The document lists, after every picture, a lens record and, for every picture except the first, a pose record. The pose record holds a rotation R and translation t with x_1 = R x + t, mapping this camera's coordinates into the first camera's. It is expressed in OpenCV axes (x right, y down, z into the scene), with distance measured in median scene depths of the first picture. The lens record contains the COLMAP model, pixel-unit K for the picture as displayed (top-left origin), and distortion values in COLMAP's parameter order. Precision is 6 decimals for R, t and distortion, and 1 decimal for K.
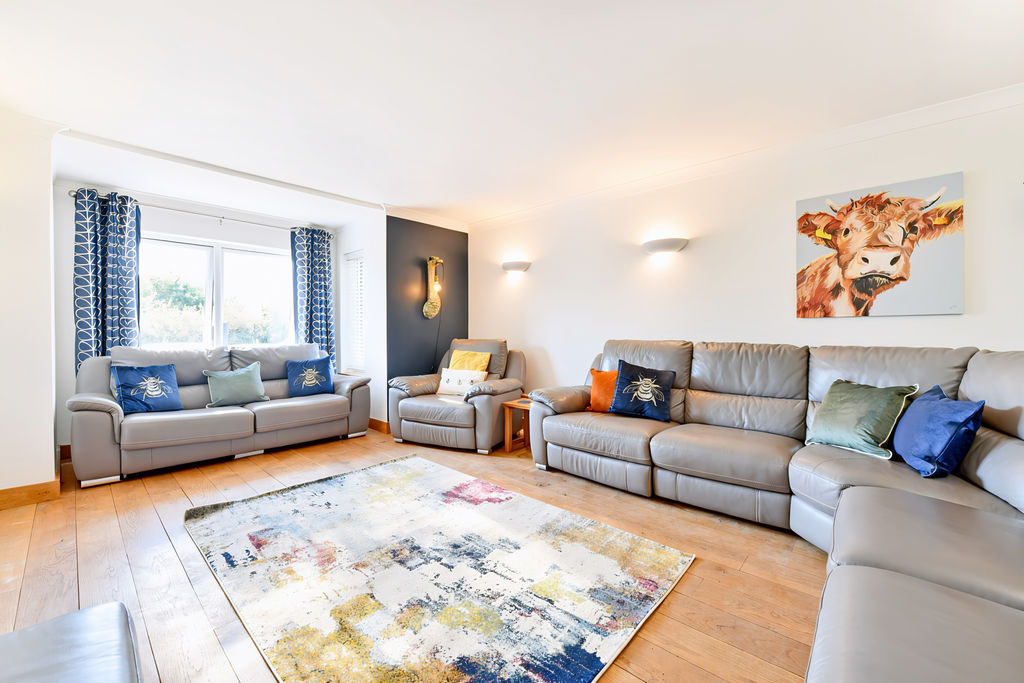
lens RADIAL K [[408.8, 0, 513.9], [0, 408.8, 337.1], [0, 0, 1]] dist [-0.016919, -0.000666]
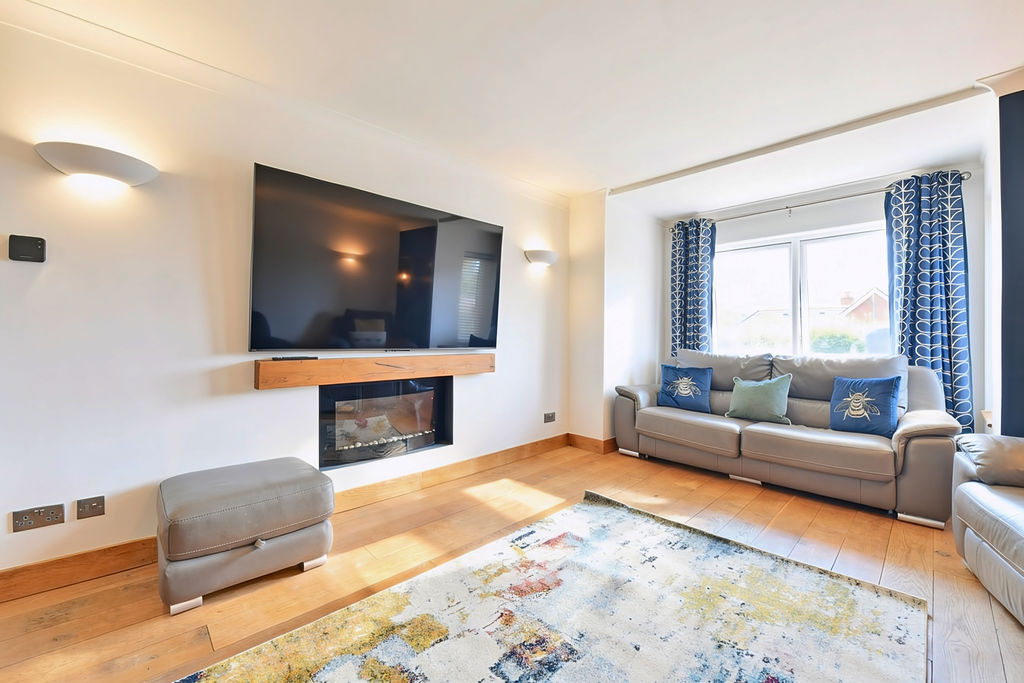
lens RADIAL K [[408.8, 0, 513.9], [0, 408.8, 335.8], [0, 0, 1]] dist [-0.016919, -0.000666]
pose [[-0.062626, -0.002215, -0.998035, 0.247657], [-0.018997, 0.999819, -0.001026, -0.005155], [0.997856, 0.018895, -0.062657, 0.587558]]
